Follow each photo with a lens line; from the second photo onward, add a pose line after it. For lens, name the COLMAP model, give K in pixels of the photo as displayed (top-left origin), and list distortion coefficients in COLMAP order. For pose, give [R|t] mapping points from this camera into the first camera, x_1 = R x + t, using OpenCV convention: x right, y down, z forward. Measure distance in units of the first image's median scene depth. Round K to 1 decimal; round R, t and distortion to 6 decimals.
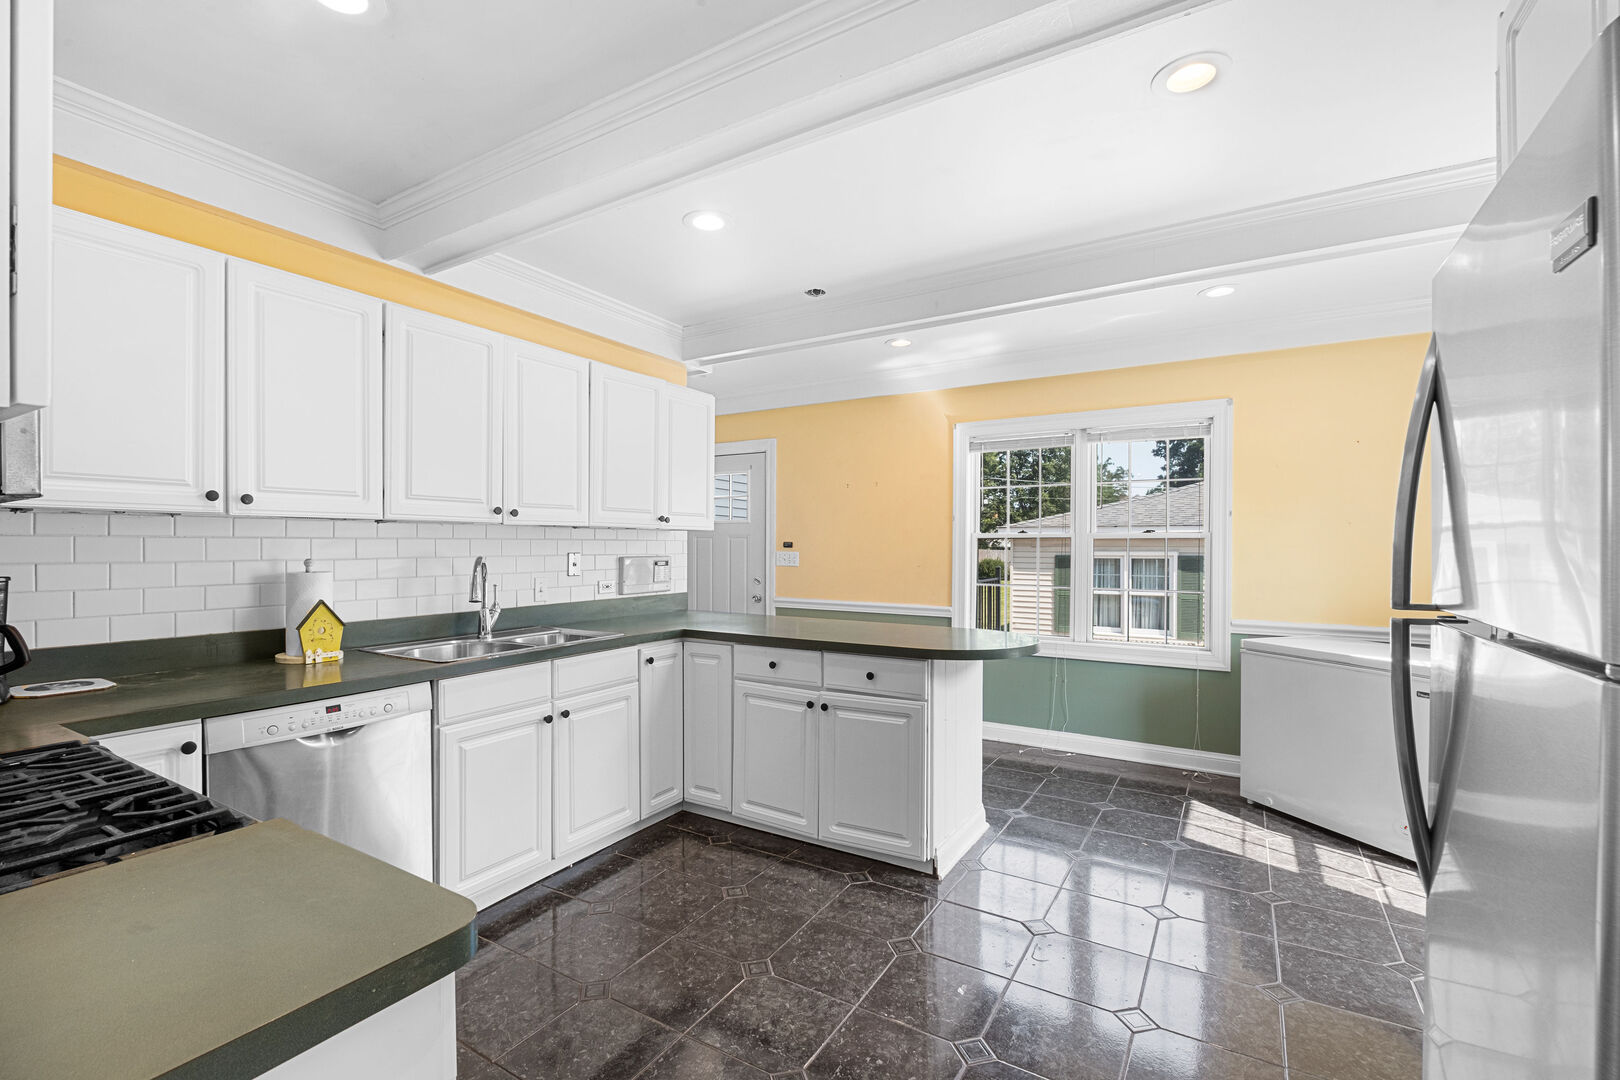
lens RADIAL K [[720.9, 0, 807.6], [0, 720.9, 538.1], [0, 0, 1]] dist [0.005174, 0.000325]
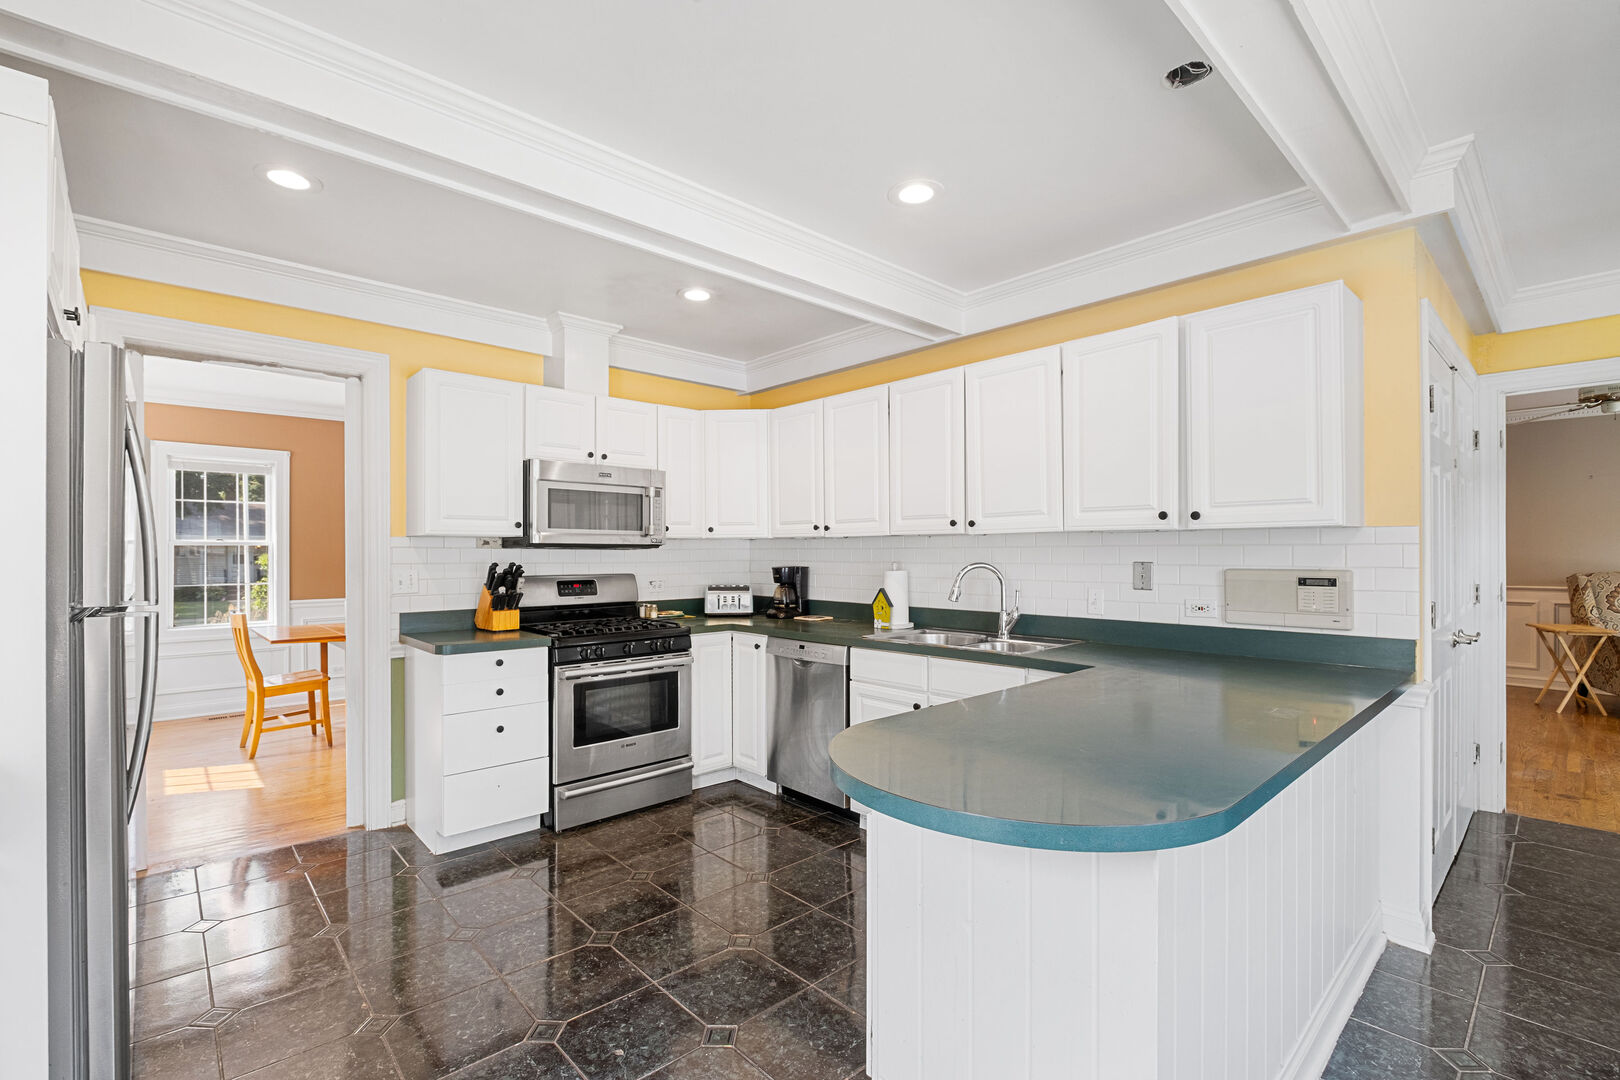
lens RADIAL K [[720.9, 0, 810.6], [0, 720.9, 552.5], [0, 0, 1]] dist [0.005174, 0.000325]
pose [[-0.269983, -0.007303, -0.962837, 0.774949], [0.006434, 0.999935, -0.009388, 0.019537], [0.962844, -0.008729, -0.269919, 1.144129]]
